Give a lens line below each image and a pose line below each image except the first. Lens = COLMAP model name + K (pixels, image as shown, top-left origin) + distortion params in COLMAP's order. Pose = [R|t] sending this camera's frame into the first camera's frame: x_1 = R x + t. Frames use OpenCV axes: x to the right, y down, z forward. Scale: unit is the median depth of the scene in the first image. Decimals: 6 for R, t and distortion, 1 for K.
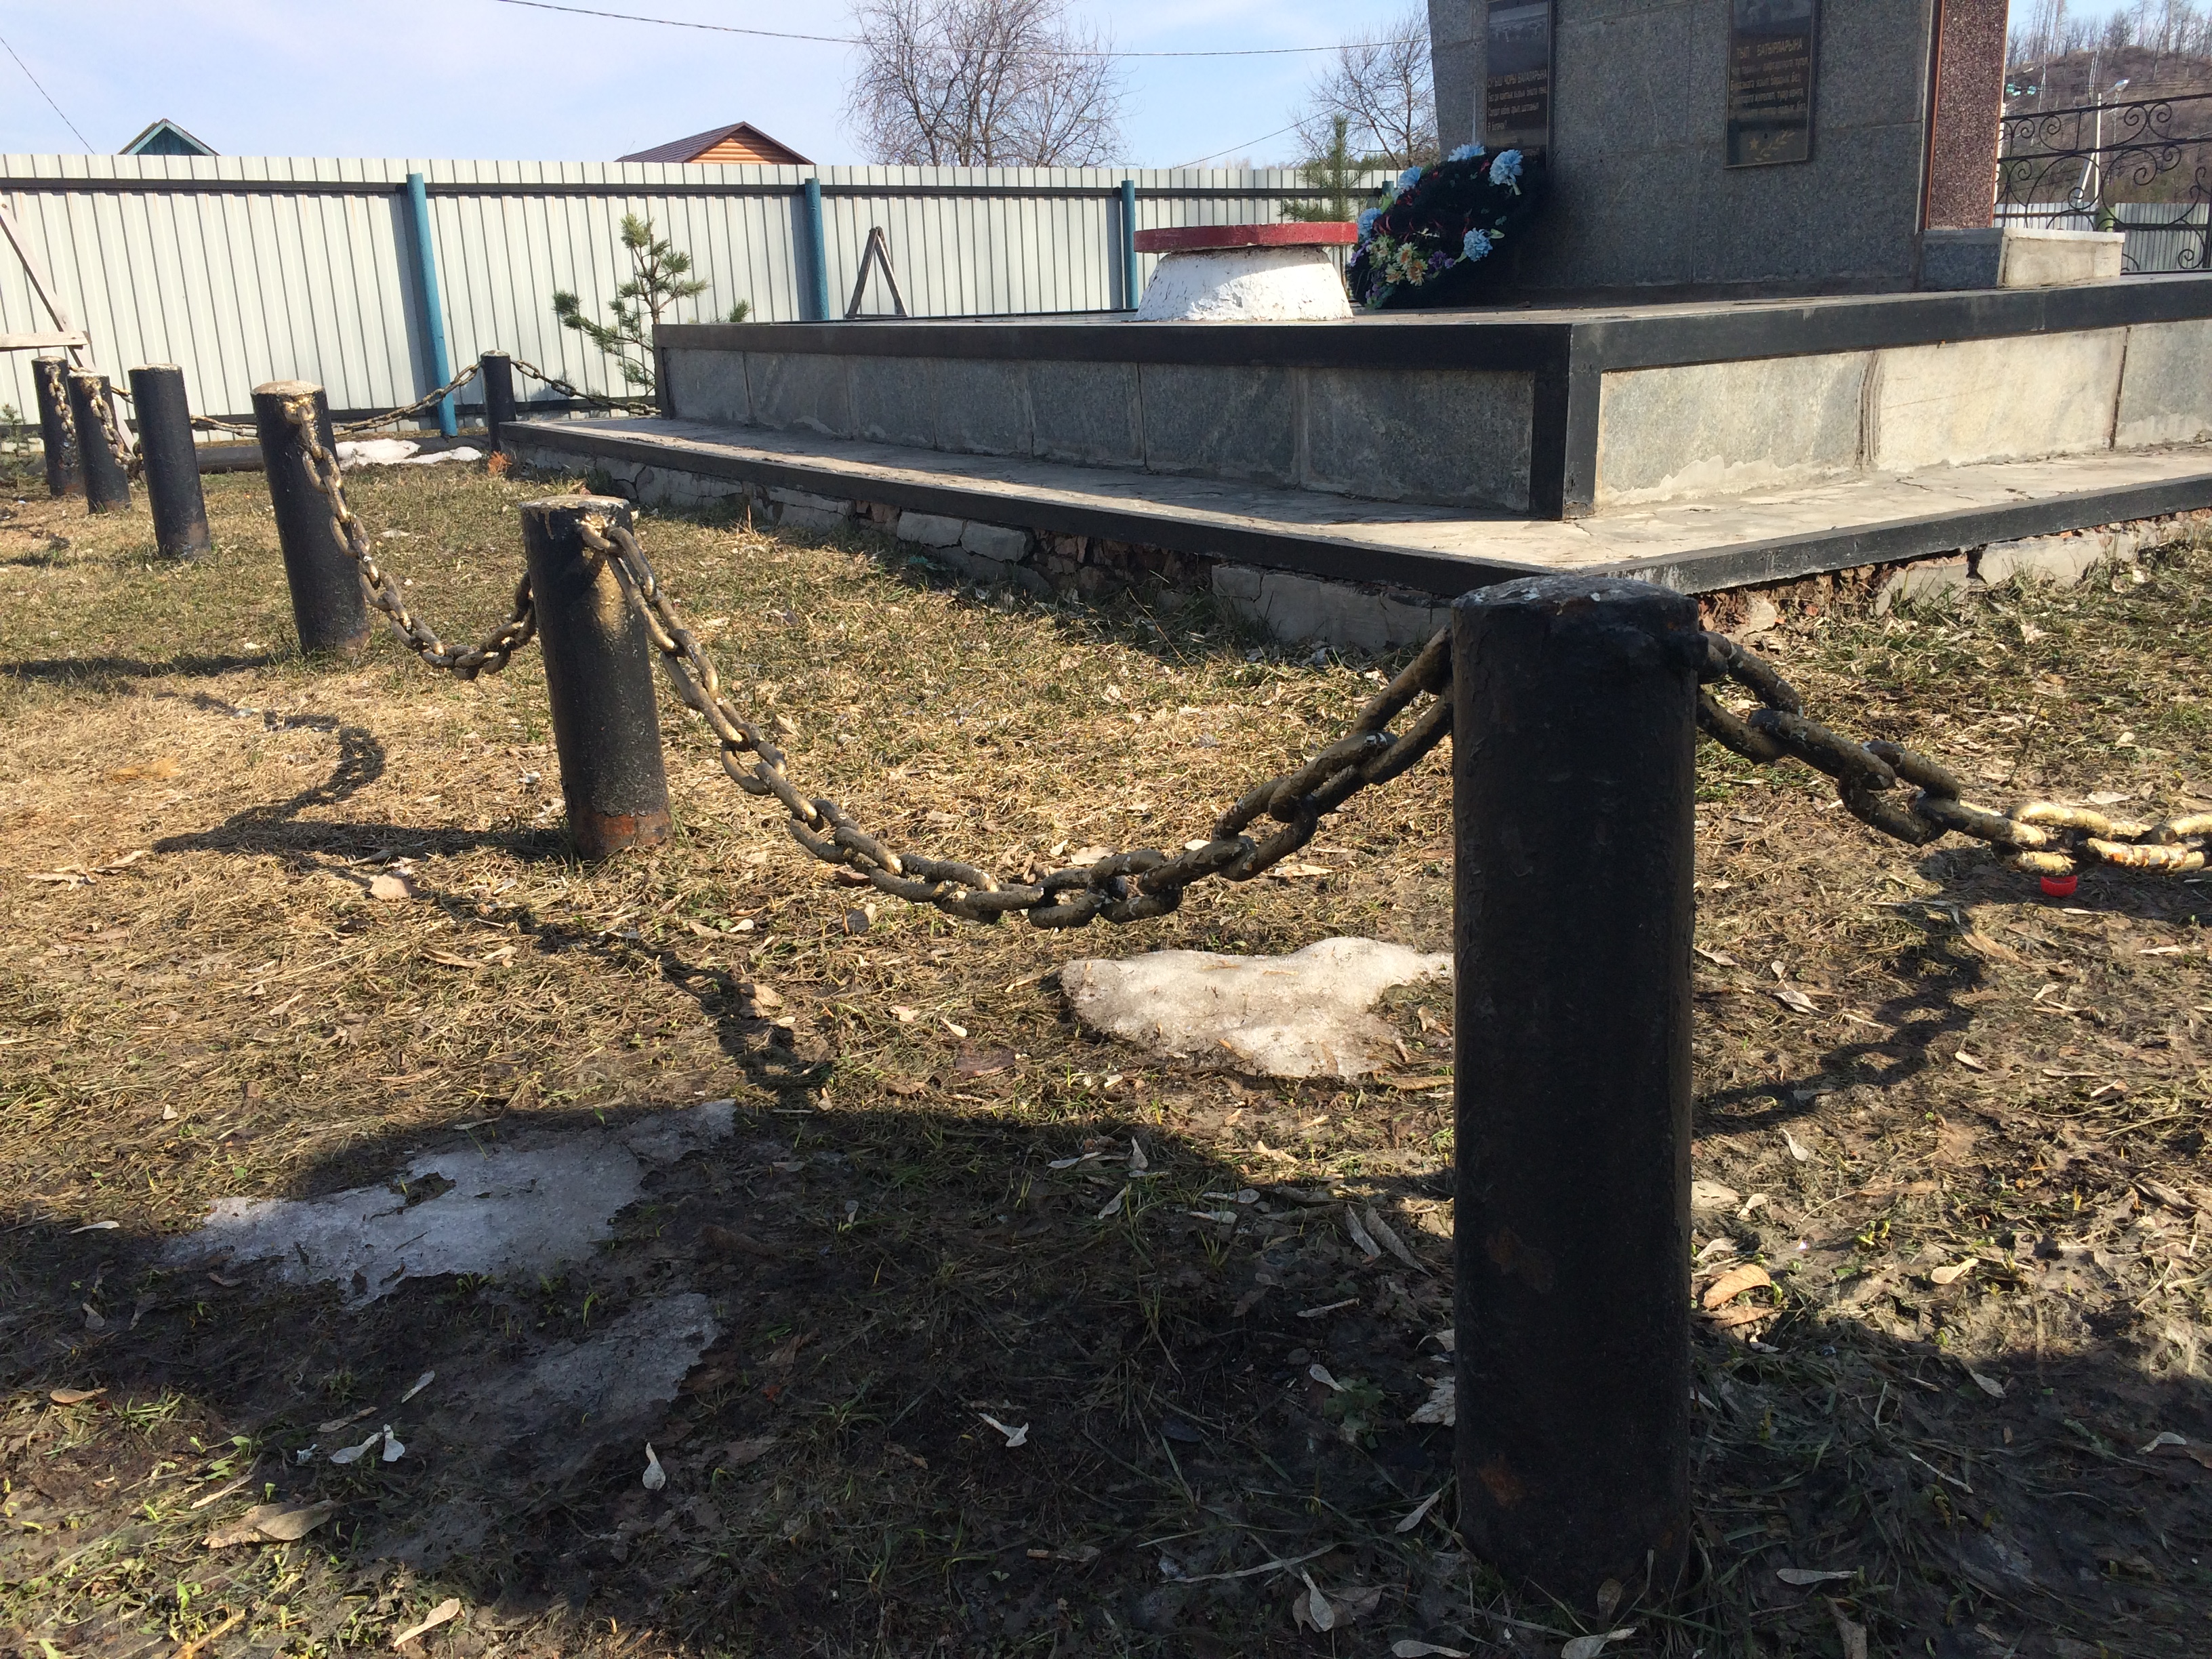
lens RADIAL K [[1852.5, 0, 1108.7], [0, 1852.5, 869.5], [0, 0, 1]] dist [0.076144, -0.103881]
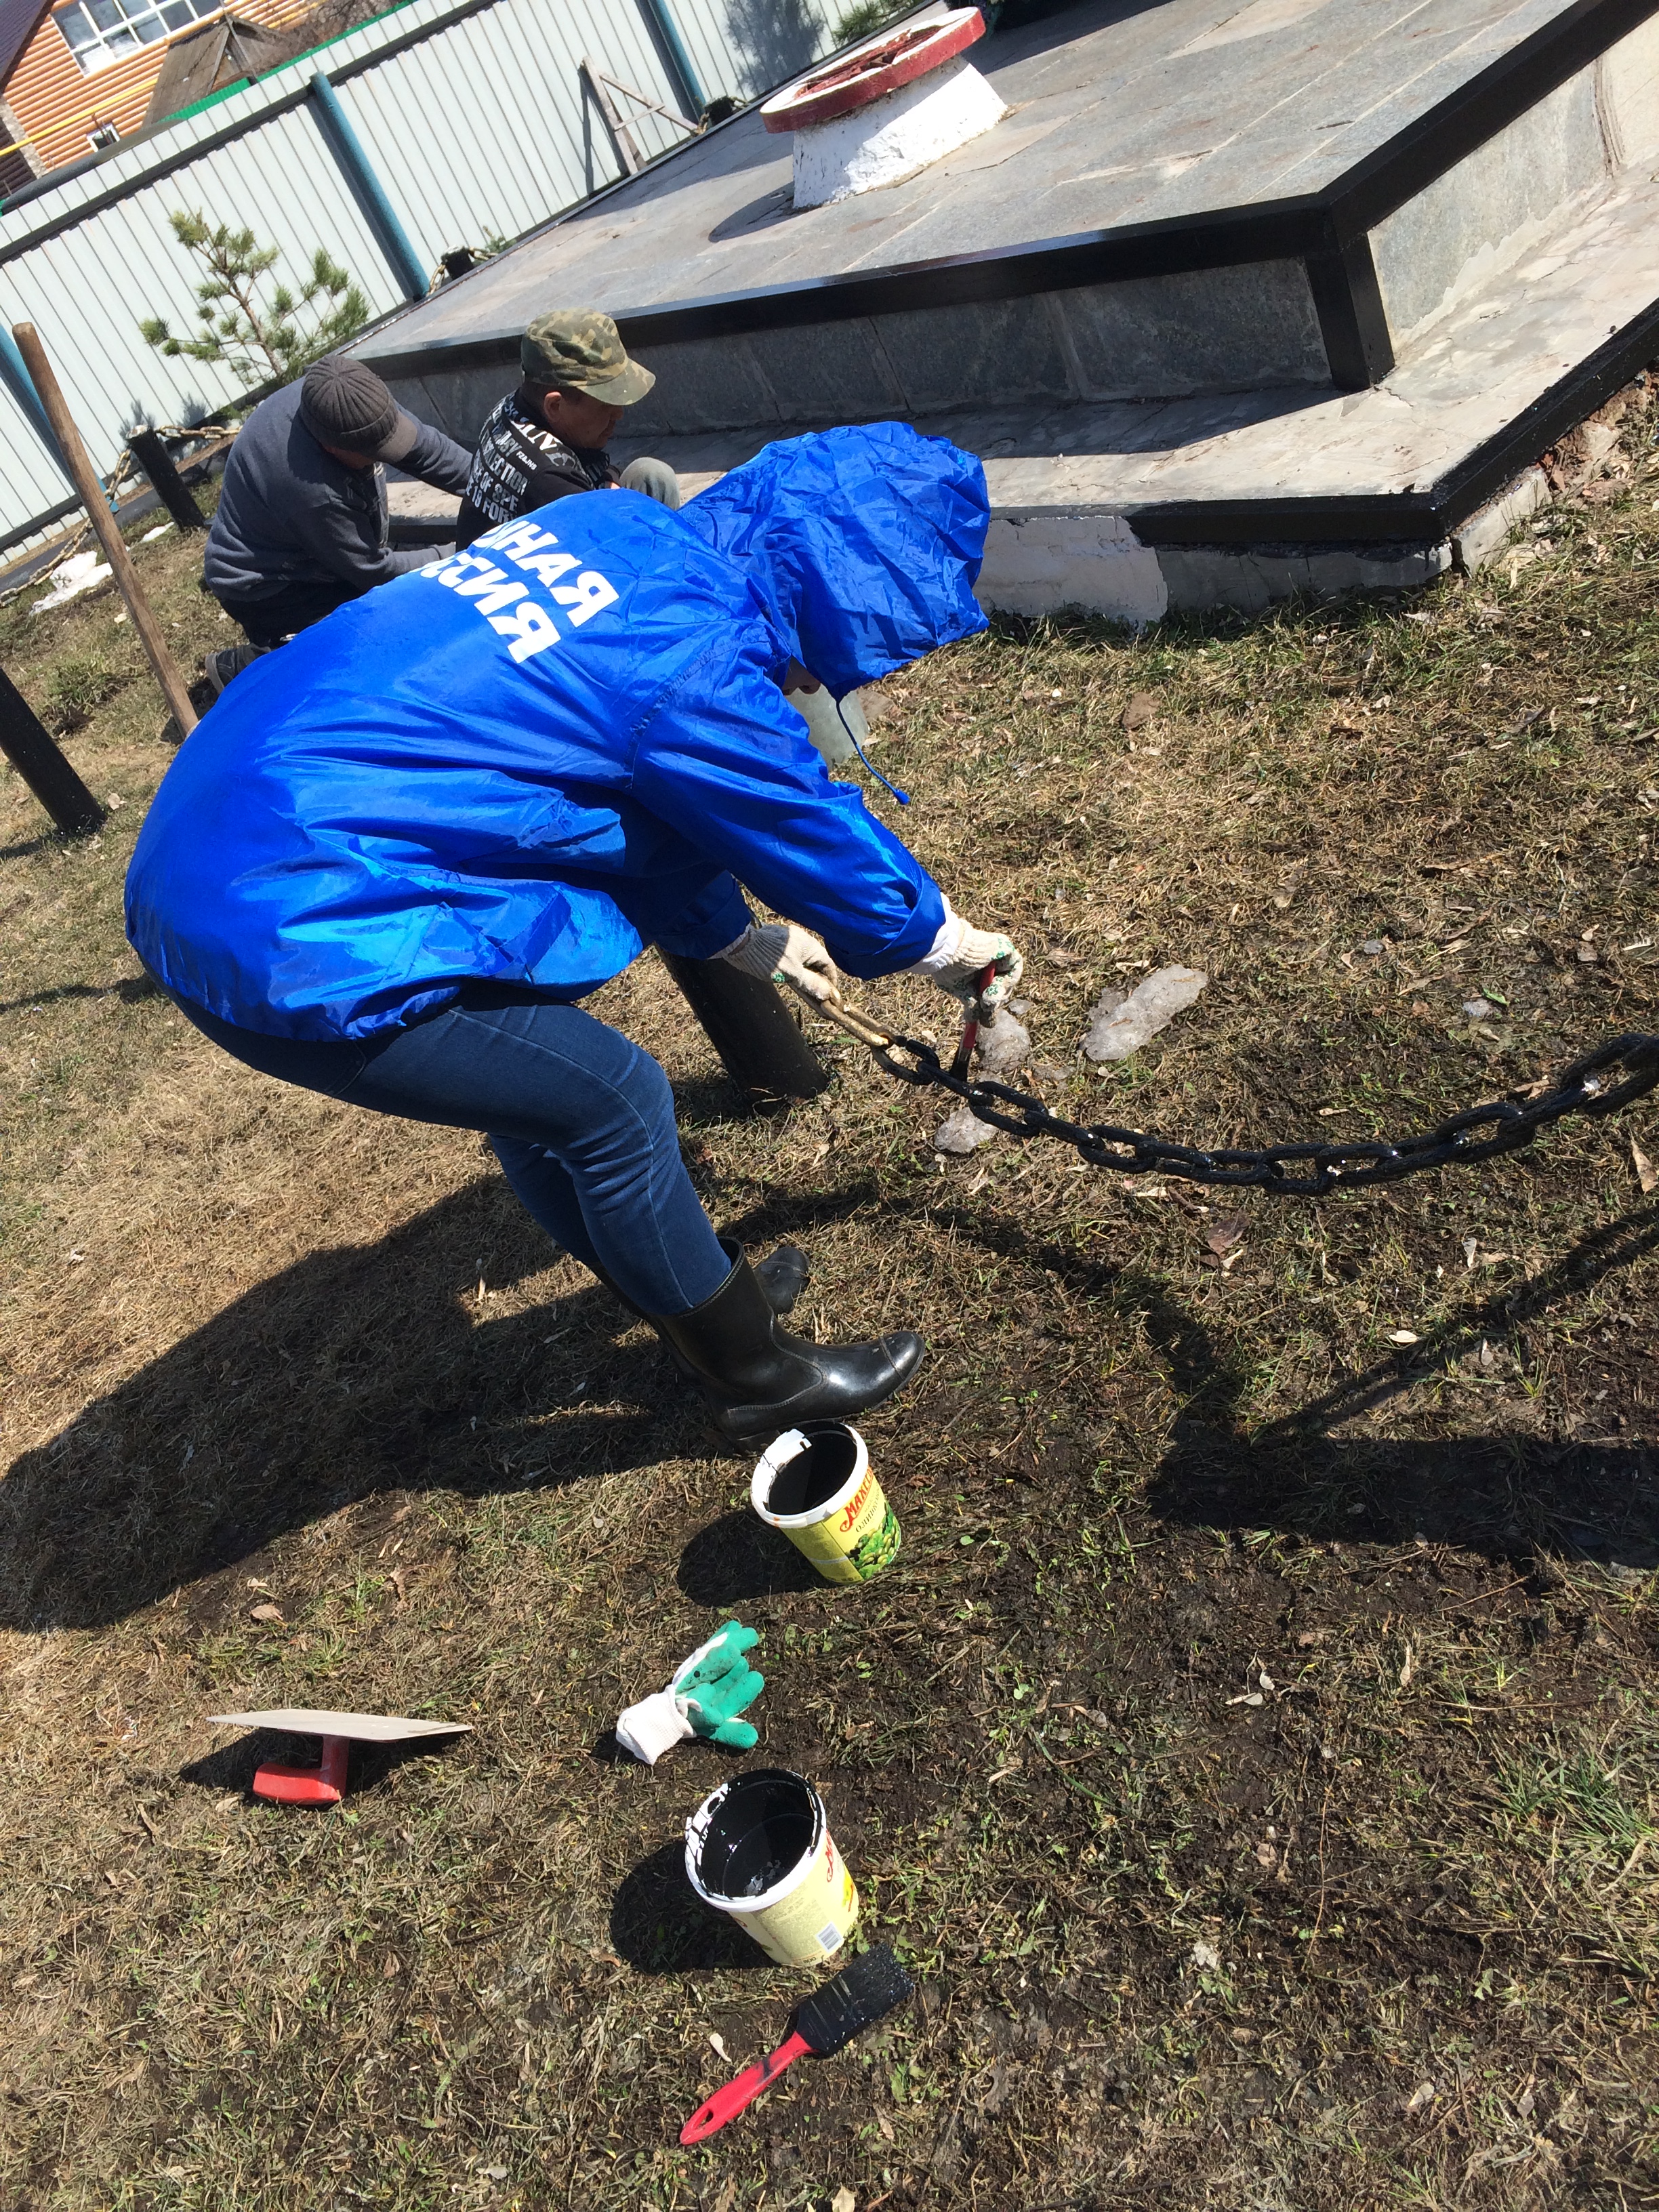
lens RADIAL K [[1908.1, 0, 833.4], [0, 1908.1, 1092.9], [0, 0, 1]] dist [0.084531, -0.117762]
pose [[0.926296, -0.367141, -0.084755, -0.034796], [0.376398, 0.891249, 0.252981, -0.087502], [-0.017342, -0.266237, 0.963752, -0.055225]]
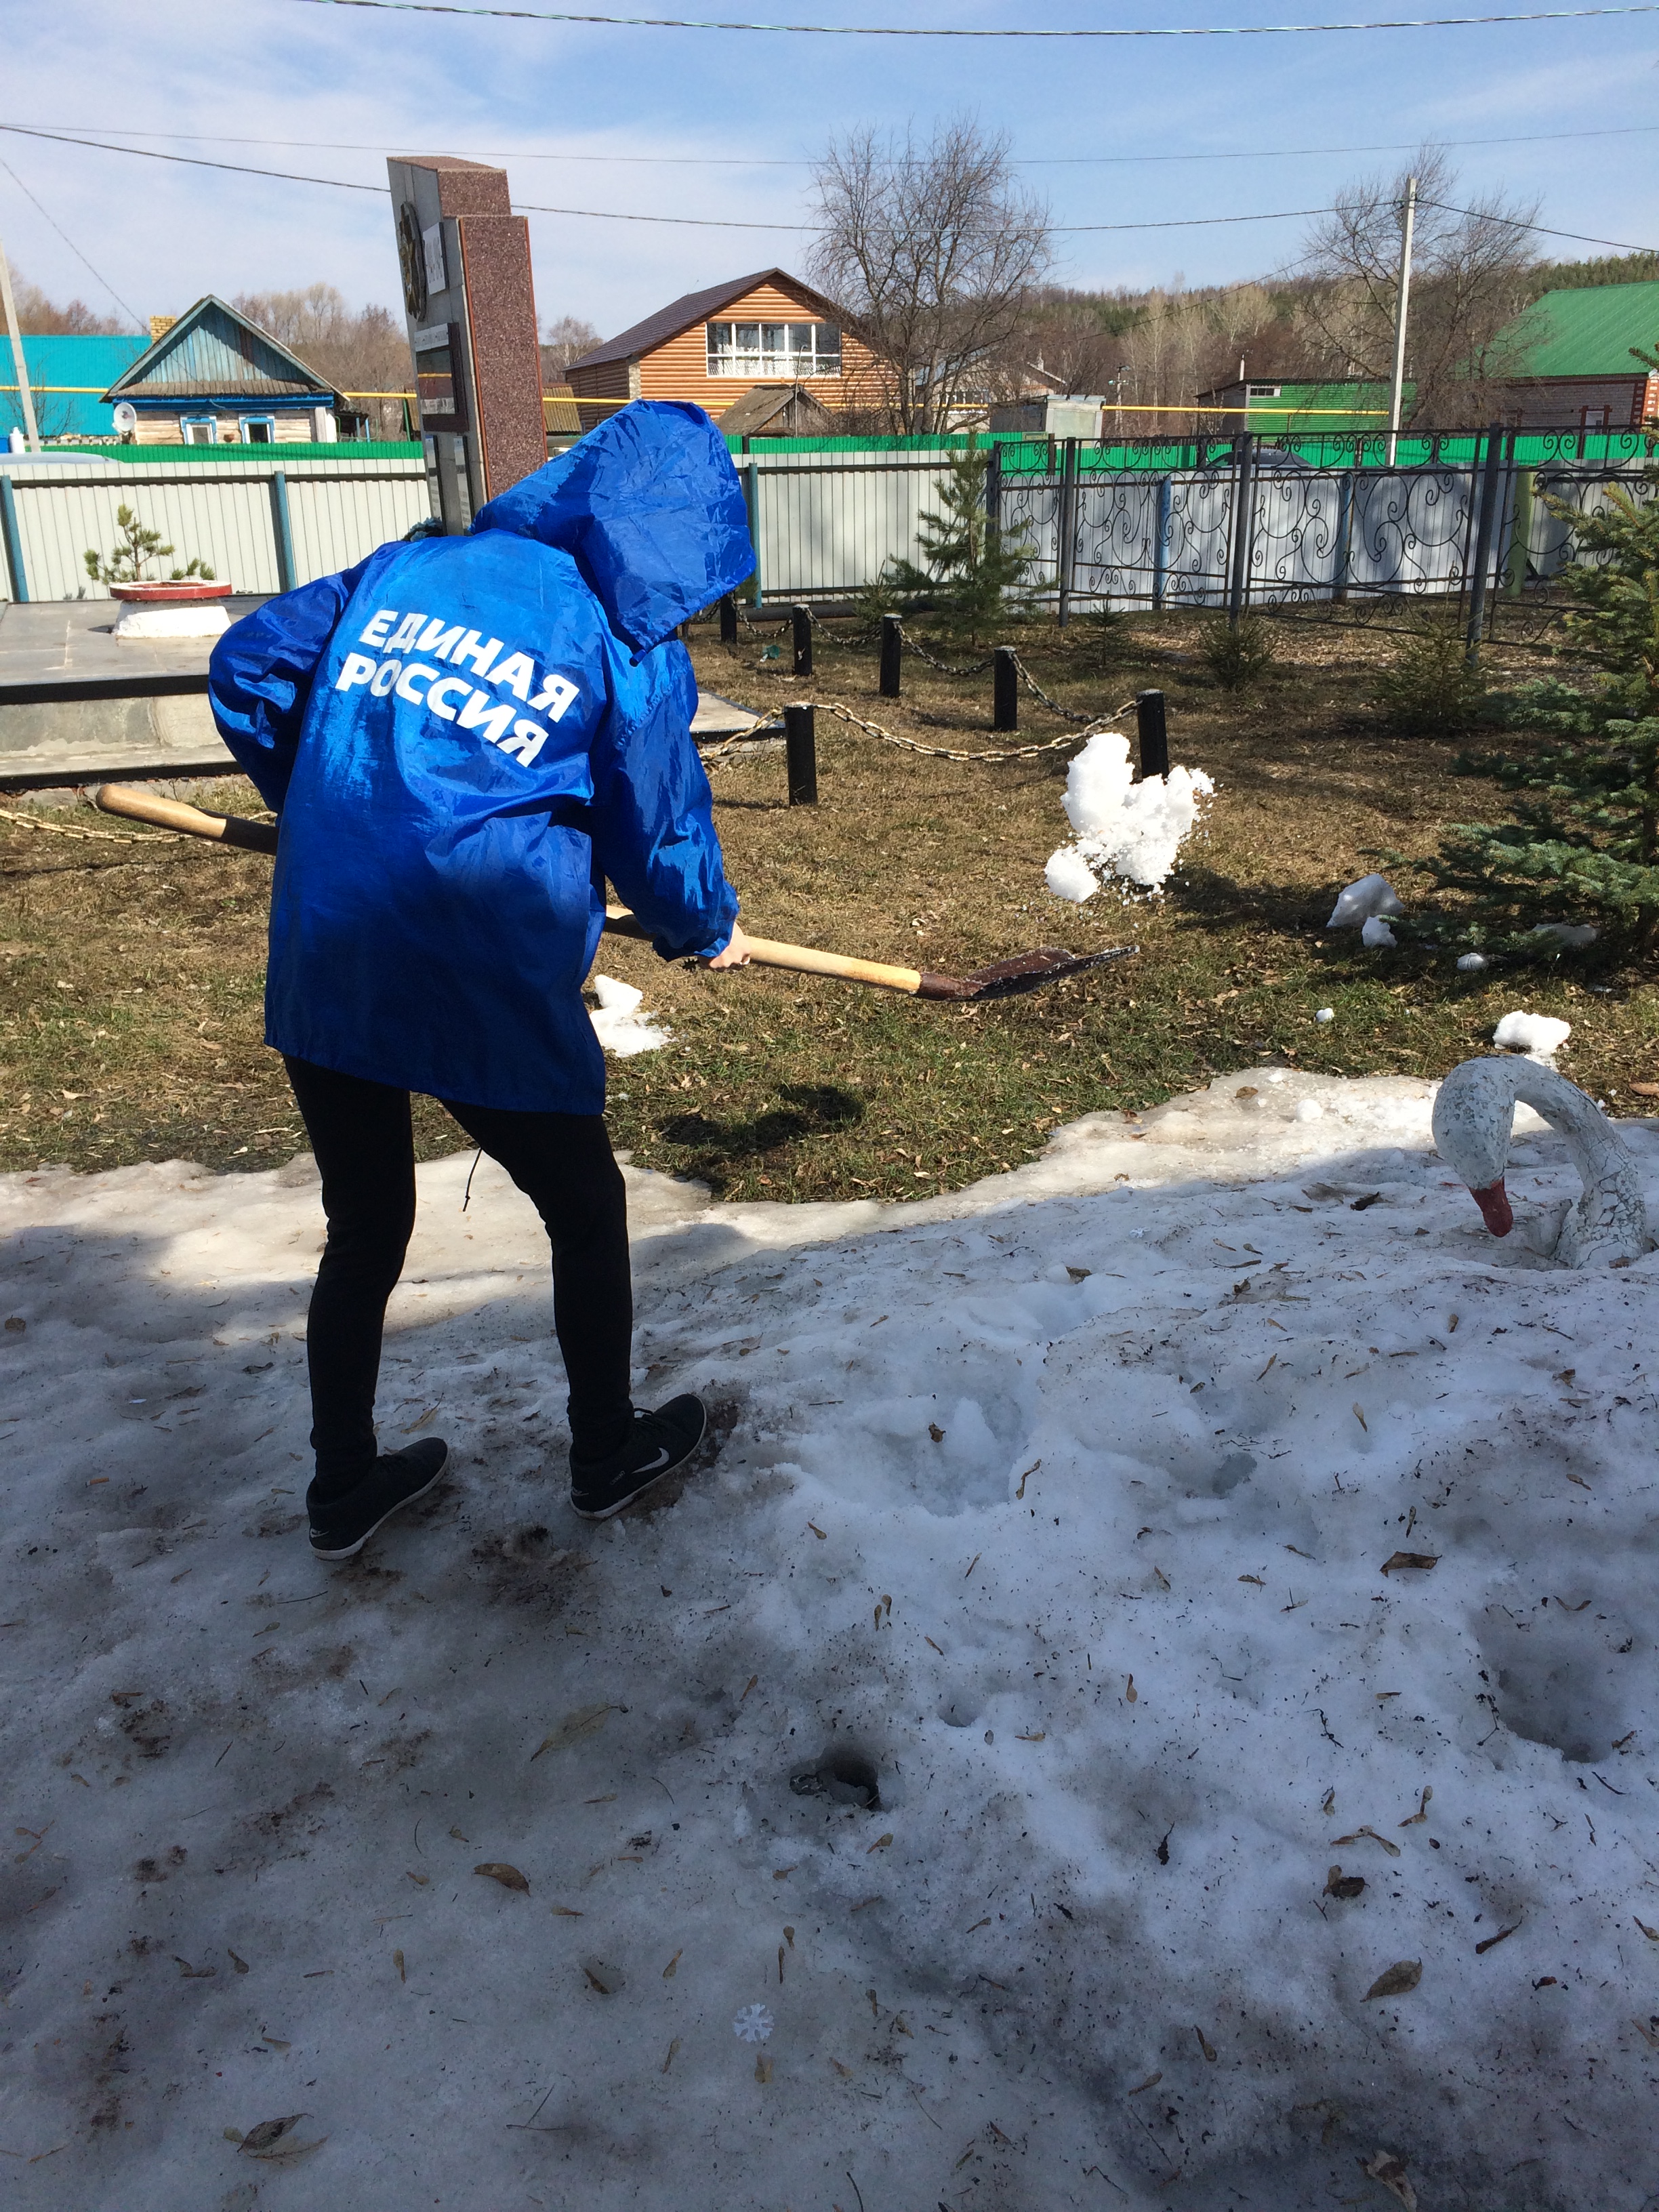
lens RADIAL K [[1892.7, 0, 822.0], [0, 1892.7, 1108.8], [0, 0, 1]] dist [0.089267, -0.108978]
pose [[0.971831, 0.097898, -0.214383, 0.802517], [-0.085662, 0.994158, 0.065660, 0.006564], [0.219558, -0.045446, 0.974540, -0.546525]]
